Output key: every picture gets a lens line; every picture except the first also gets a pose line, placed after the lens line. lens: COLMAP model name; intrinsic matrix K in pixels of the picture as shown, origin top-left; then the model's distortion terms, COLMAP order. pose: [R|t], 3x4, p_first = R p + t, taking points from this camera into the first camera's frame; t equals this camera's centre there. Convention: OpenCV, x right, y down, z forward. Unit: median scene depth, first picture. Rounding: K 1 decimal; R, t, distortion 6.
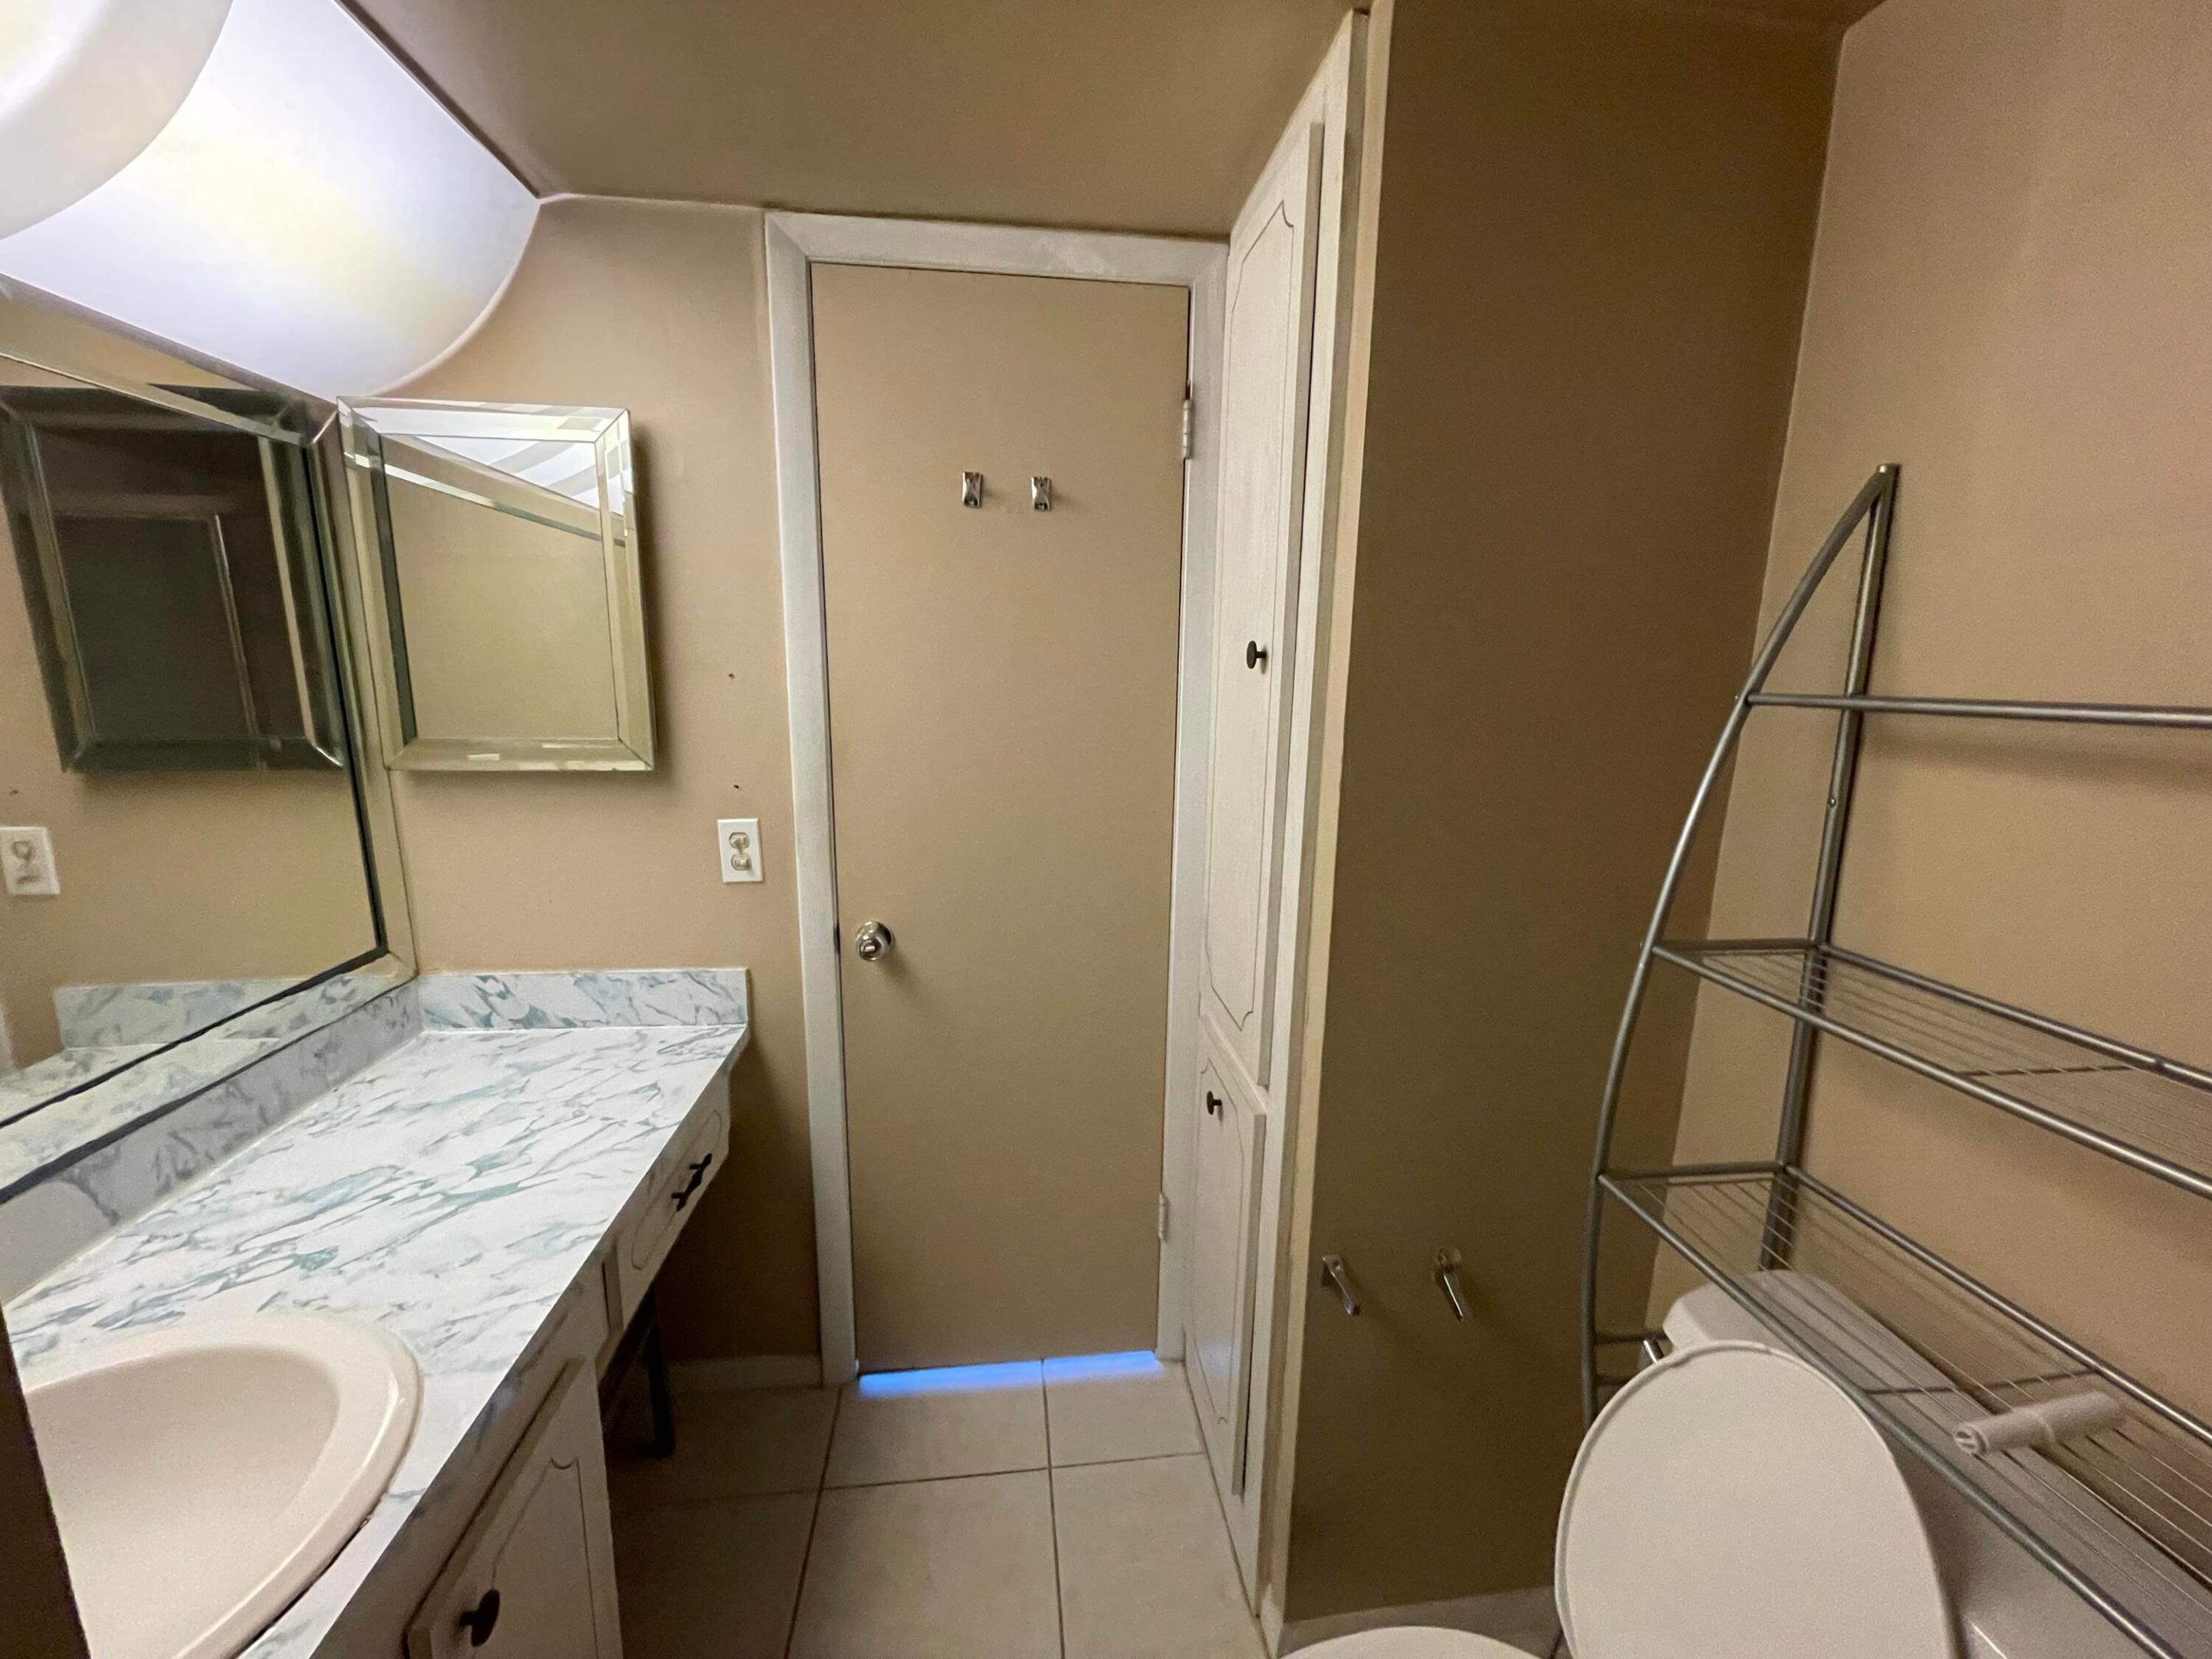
lens RADIAL K [[889.9, 0, 1105.3], [0, 889.9, 831.3], [0, 0, 1]] dist [-0.001373, 0.000022]
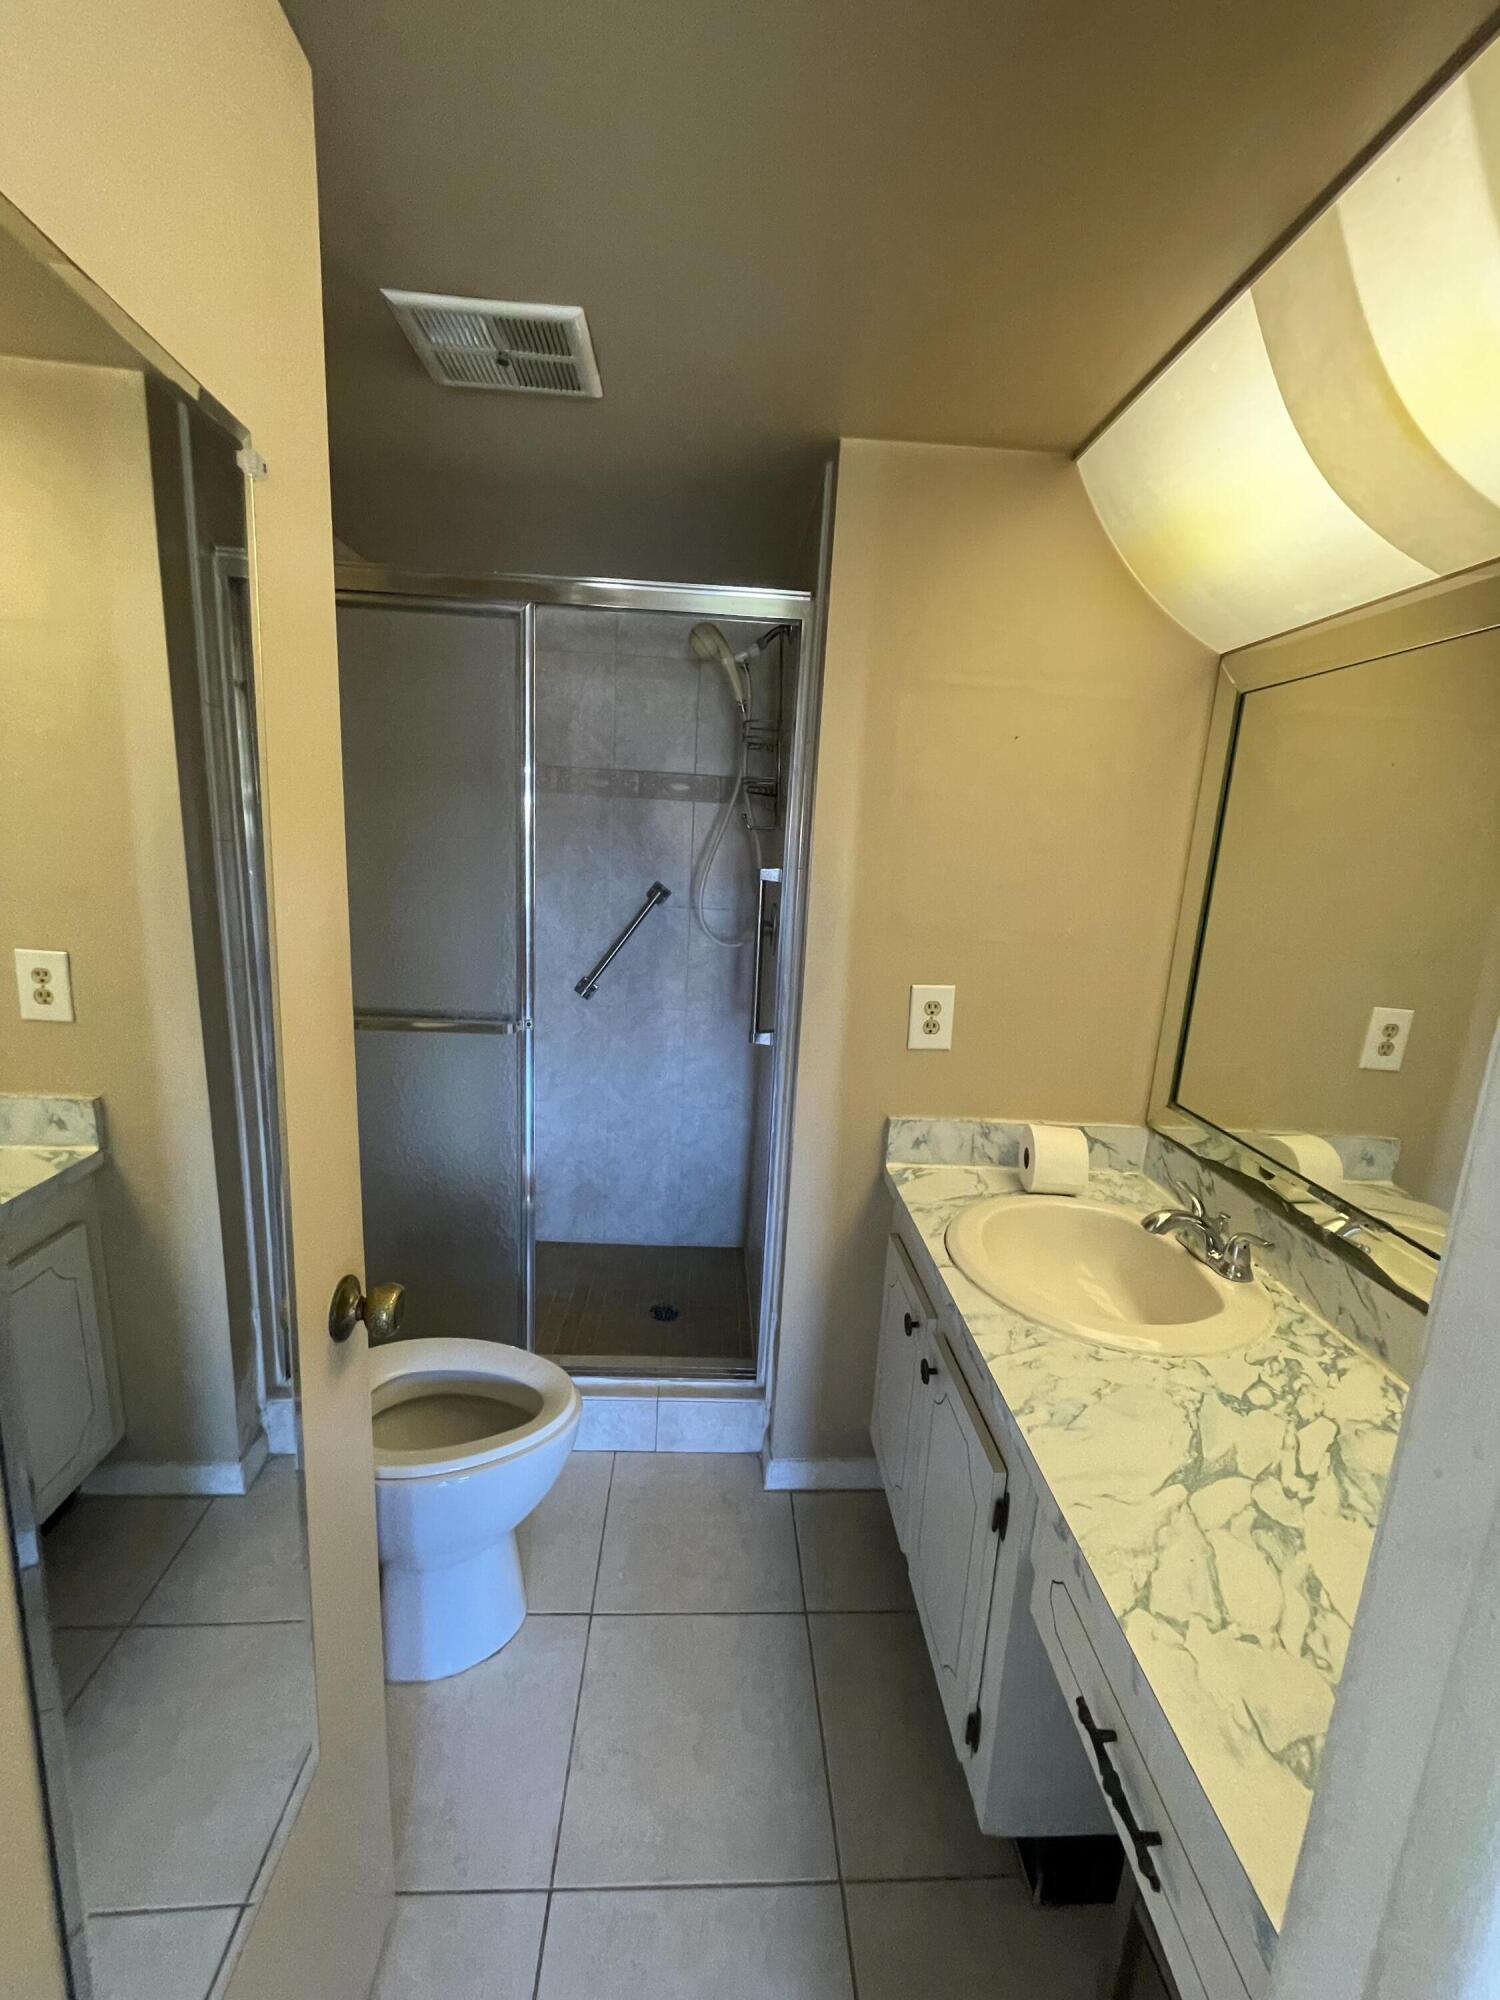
lens RADIAL K [[804.6, 0, 752.2], [0, 804.6, 996.3], [0, 0, 1]] dist [-0.001373, 0.000022]
pose [[-0.996792, -0.054399, 0.058711, -0.271549], [-0.028421, 0.926294, 0.375729, -0.336177], [-0.074823, 0.372855, -0.924868, 1.630065]]
